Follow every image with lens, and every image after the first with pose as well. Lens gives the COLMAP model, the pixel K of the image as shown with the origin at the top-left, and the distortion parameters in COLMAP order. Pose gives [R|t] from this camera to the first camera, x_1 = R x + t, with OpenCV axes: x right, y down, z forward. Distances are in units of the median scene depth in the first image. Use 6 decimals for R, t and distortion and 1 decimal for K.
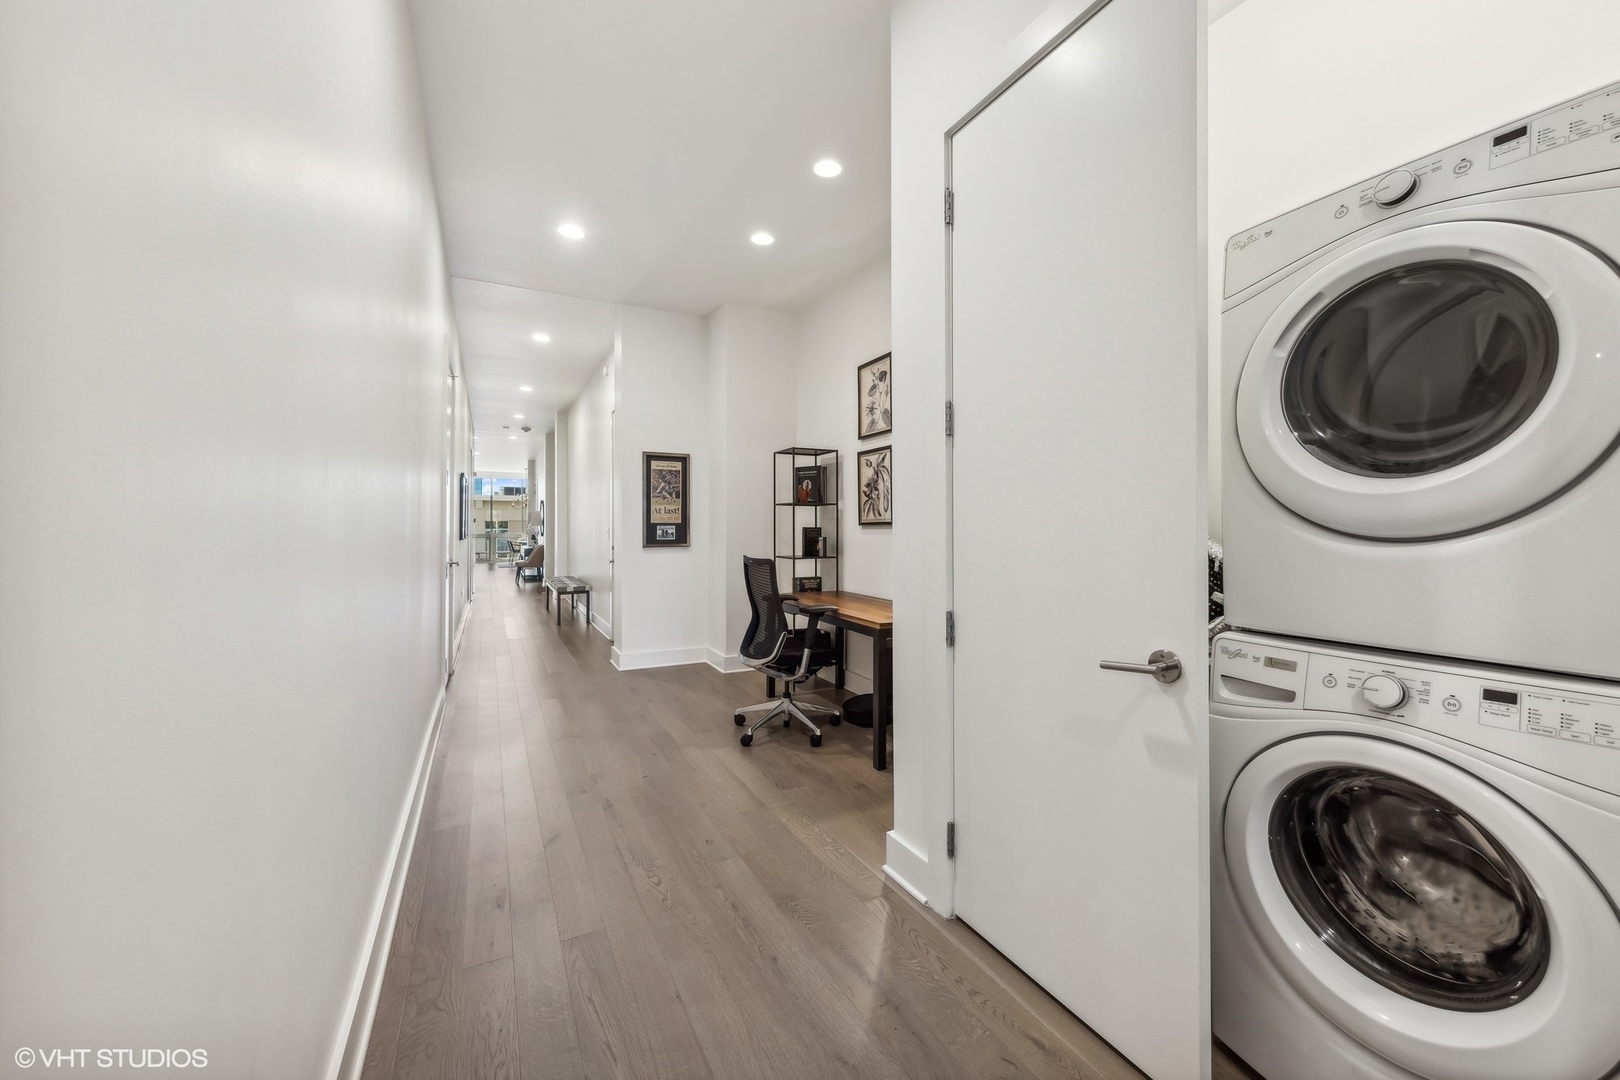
lens RADIAL K [[601.5, 0, 812.7], [0, 601.5, 525.1], [0, 0, 1]] dist [0.000253, 0.000017]
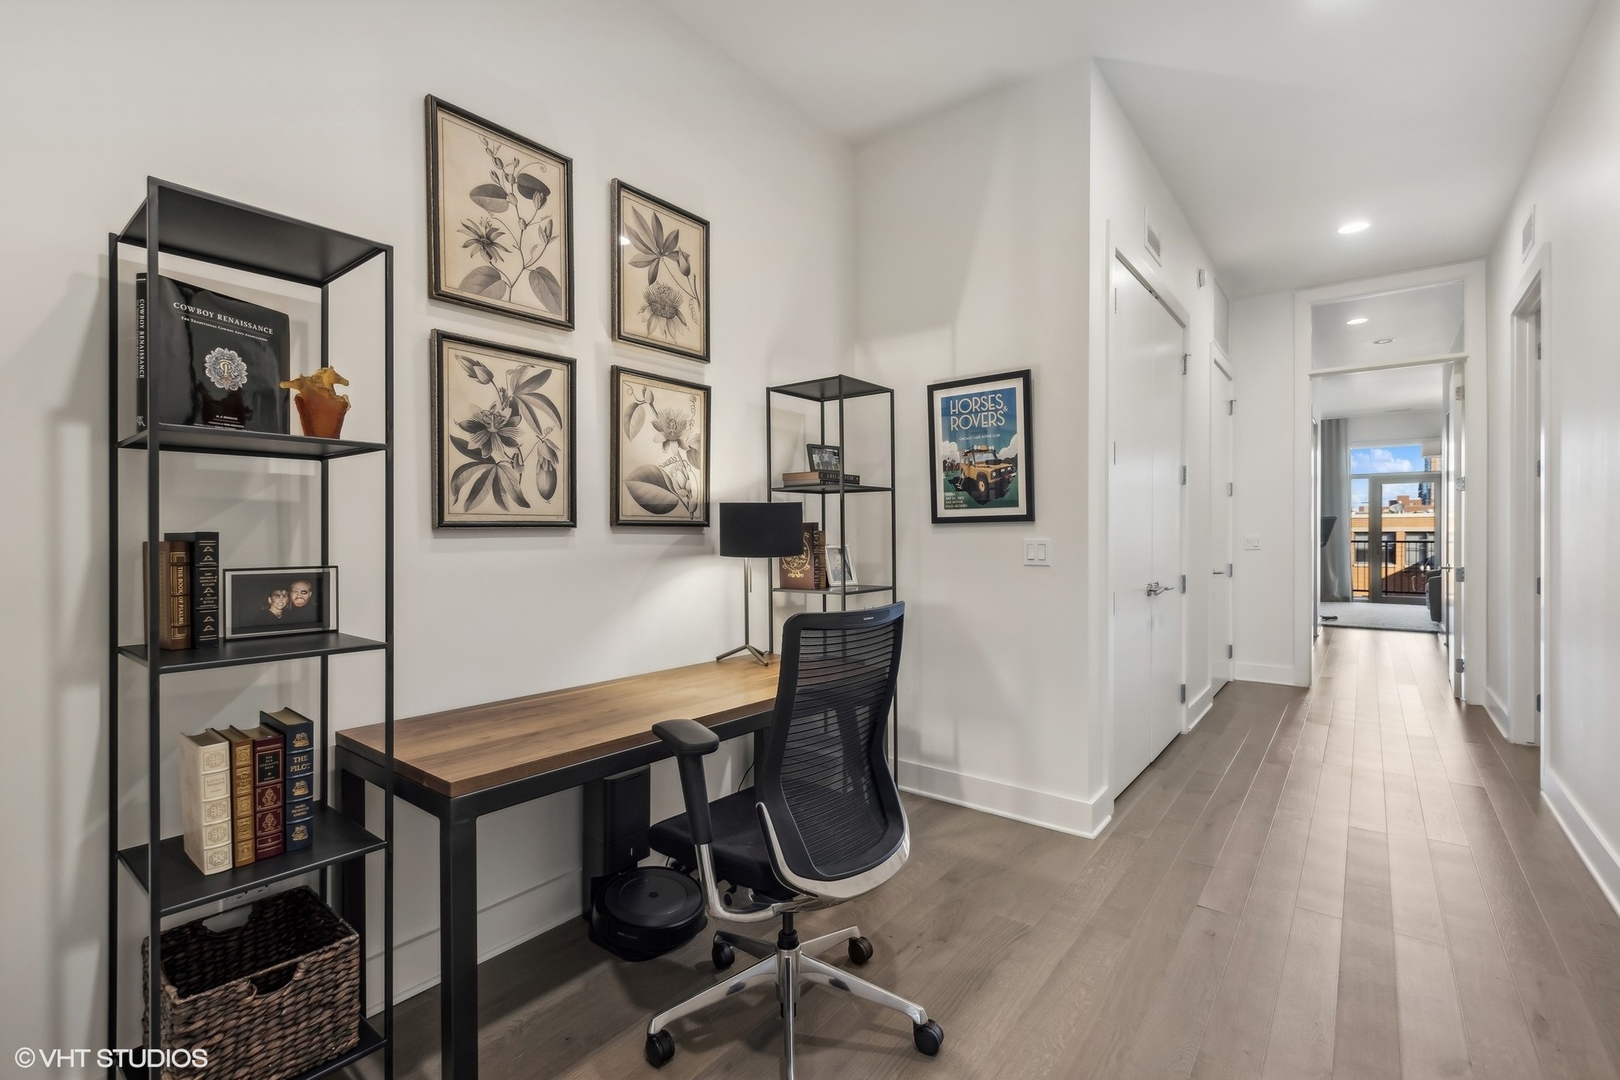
lens RADIAL K [[744.4, 0, 812.7], [0, 744.4, 538.8], [0, 0, 1]] dist [-0.000446, 0.000015]
pose [[-0.421992, 0.002272, 0.906597, -0.449015], [0.015726, 0.999865, 0.004815, 0.008228], [-0.906463, 0.016289, -0.421971, 1.020664]]
